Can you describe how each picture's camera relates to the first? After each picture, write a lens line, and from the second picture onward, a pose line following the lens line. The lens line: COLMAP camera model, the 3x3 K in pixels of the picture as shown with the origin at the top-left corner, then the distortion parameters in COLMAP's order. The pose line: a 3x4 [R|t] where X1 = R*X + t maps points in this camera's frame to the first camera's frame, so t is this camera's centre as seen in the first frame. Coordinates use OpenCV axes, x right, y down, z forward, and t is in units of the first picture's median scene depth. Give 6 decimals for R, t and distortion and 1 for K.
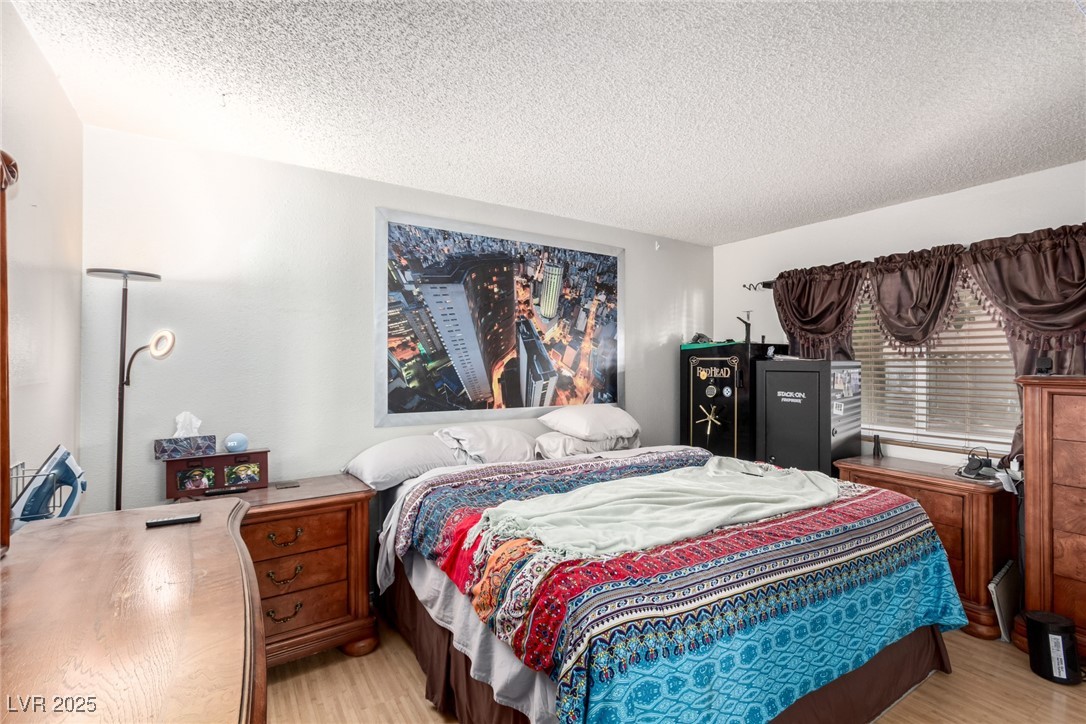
lens RADIAL K [[515.0, 0, 546.7], [0, 515.0, 358.7], [0, 0, 1]] dist [-0.005000, 0.001376]
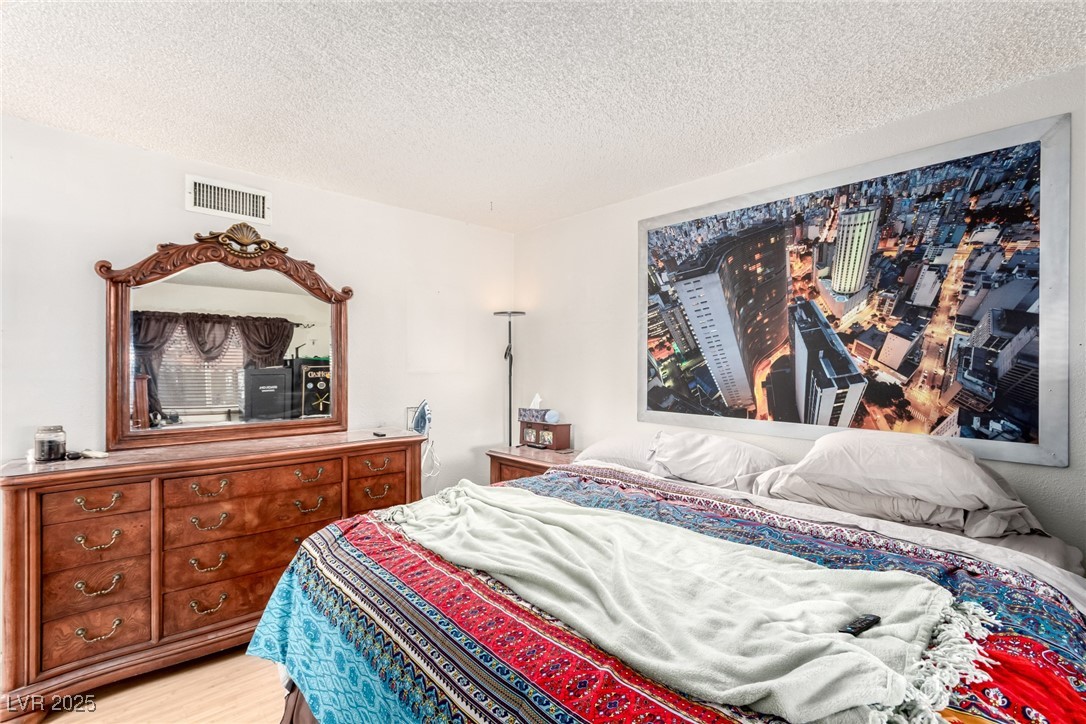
lens RADIAL K [[515.0, 0, 545.1], [0, 515.0, 361.5], [0, 0, 1]] dist [-0.005000, 0.001376]
pose [[0.152371, -0.003321, -0.988318, 0.612119], [0.011001, 0.999938, -0.001664, 0.004656], [0.988262, -0.010619, 0.152398, 0.532336]]
